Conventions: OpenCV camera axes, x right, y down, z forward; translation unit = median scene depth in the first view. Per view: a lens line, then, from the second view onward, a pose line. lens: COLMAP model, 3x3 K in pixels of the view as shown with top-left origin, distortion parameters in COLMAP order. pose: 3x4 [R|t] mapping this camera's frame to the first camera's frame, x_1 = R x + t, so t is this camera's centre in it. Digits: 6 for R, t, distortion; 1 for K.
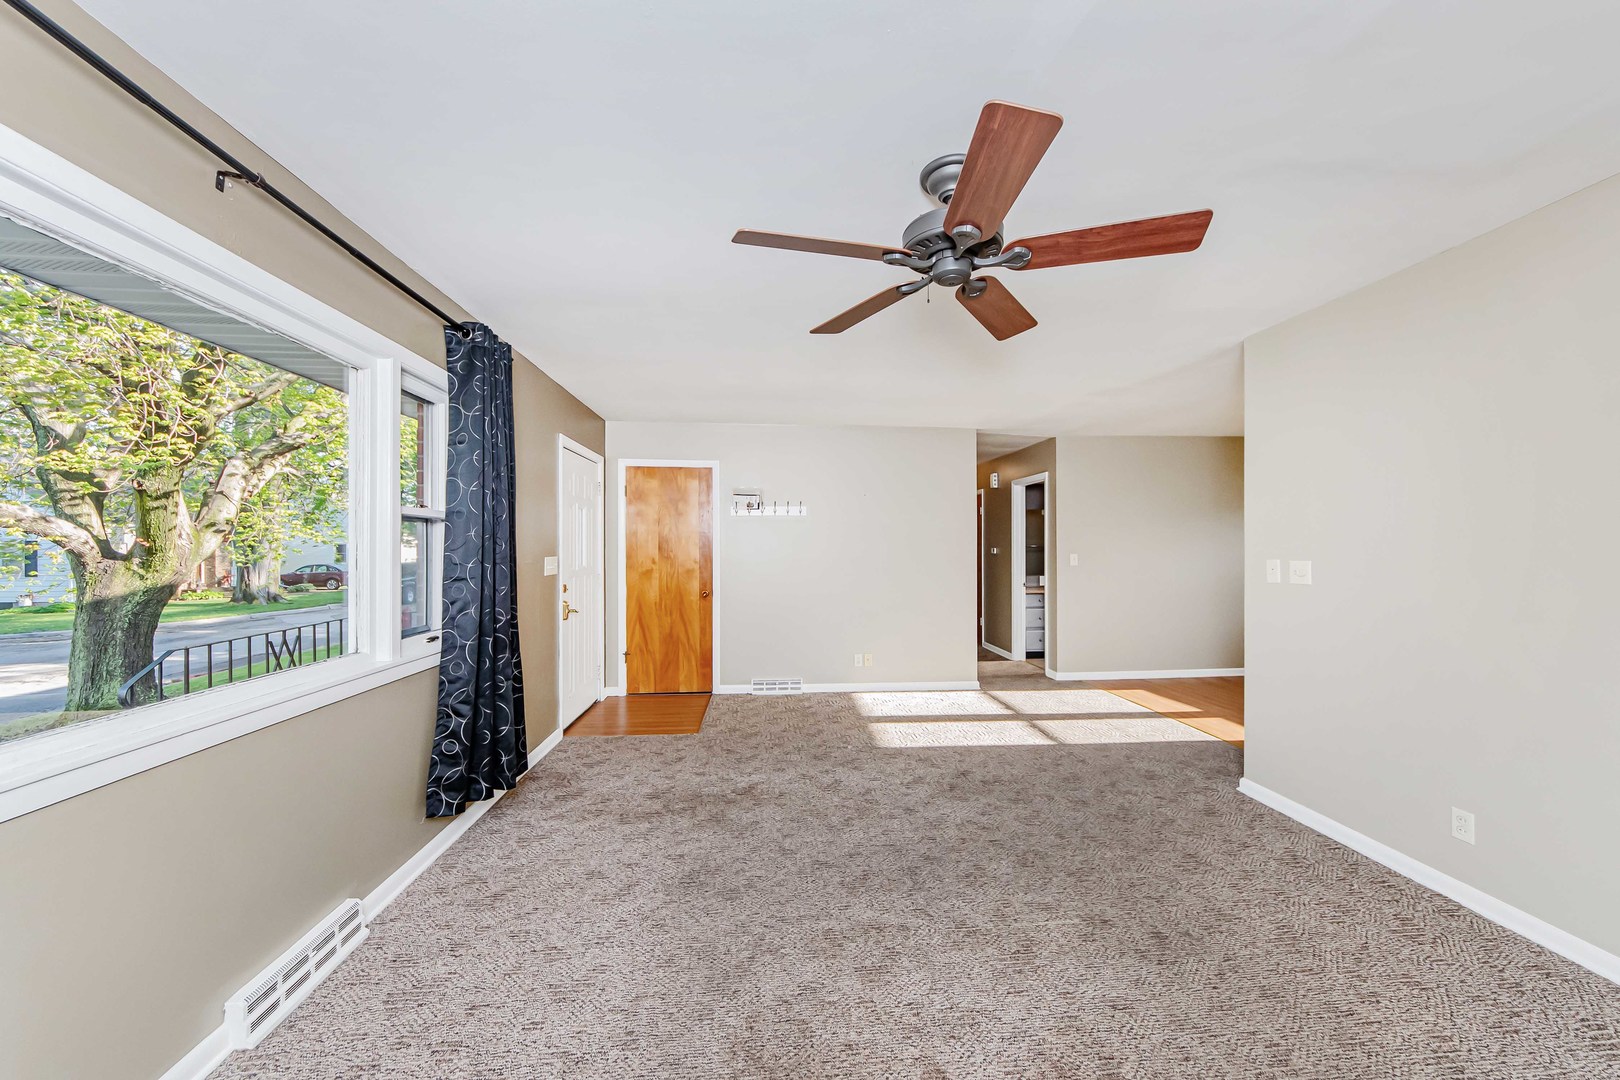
lens RADIAL K [[590.1, 0, 806.8], [0, 590.1, 543.3], [0, 0, 1]] dist [0.014232, -0.000087]
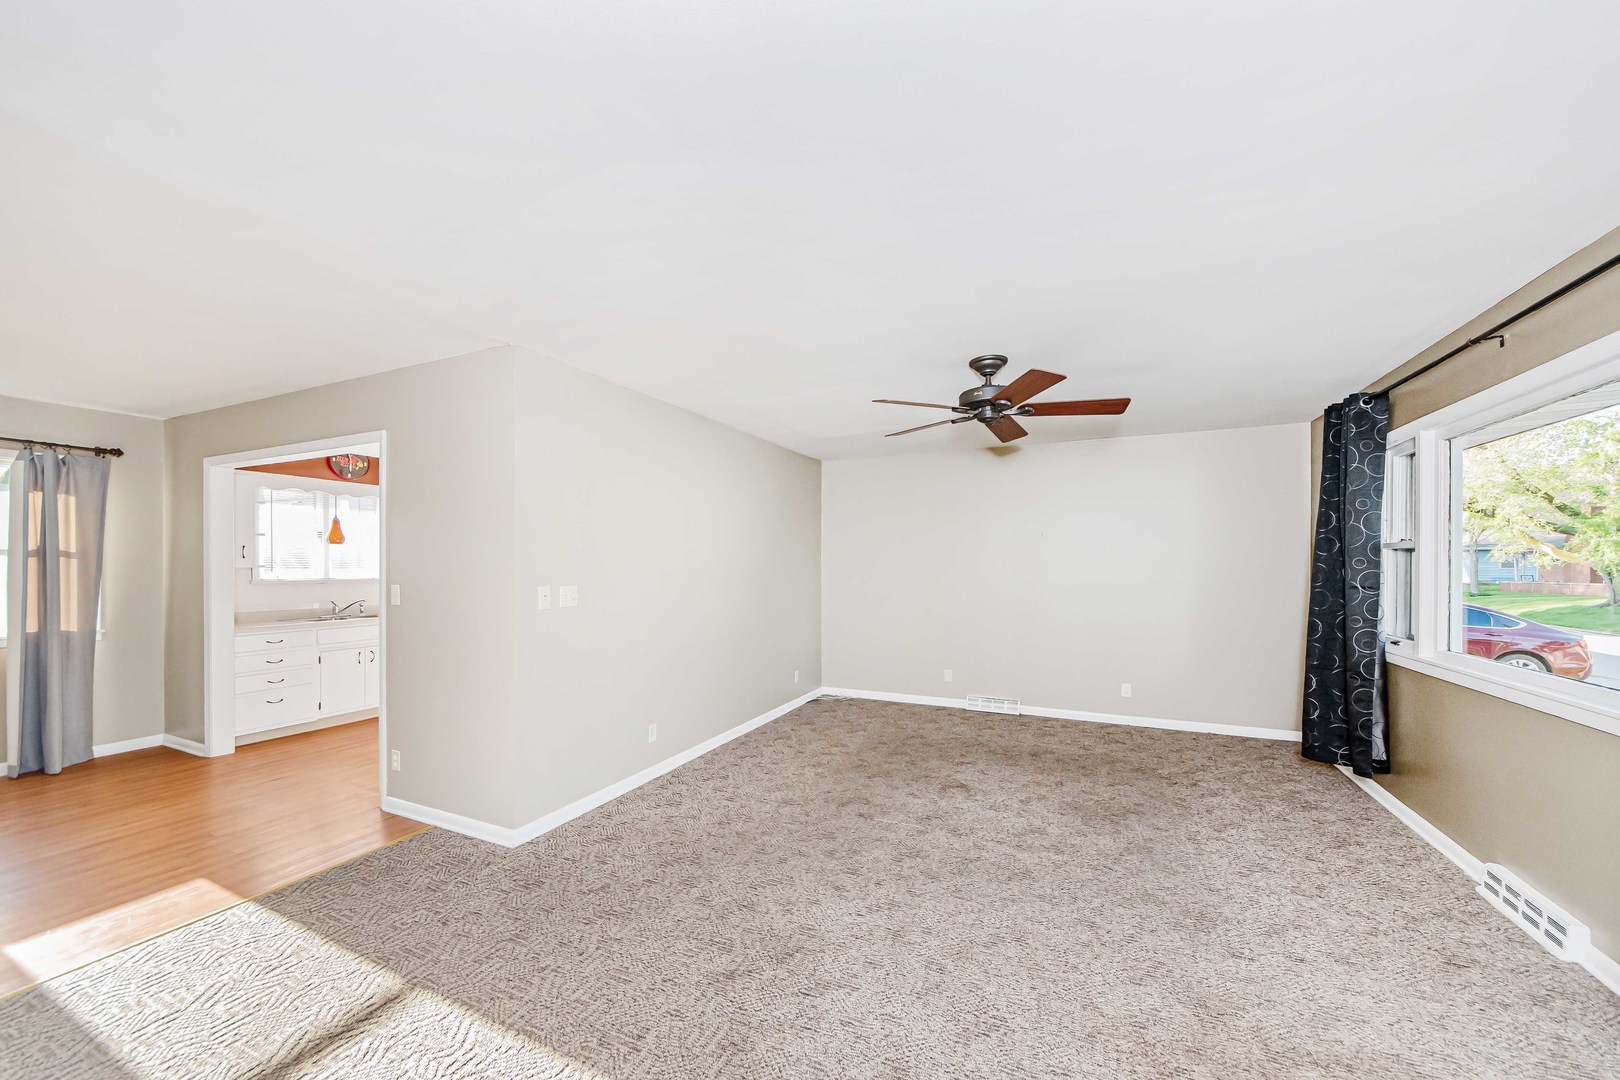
lens RADIAL K [[590.1, 0, 778.5], [0, 590.1, 565.8], [0, 0, 1]] dist [0.014232, -0.000087]
pose [[-0.847396, -0.003248, 0.530952, -0.105421], [-0.002920, 0.999995, 0.001457, -0.014386], [-0.530954, -0.000316, -0.847401, 1.874692]]
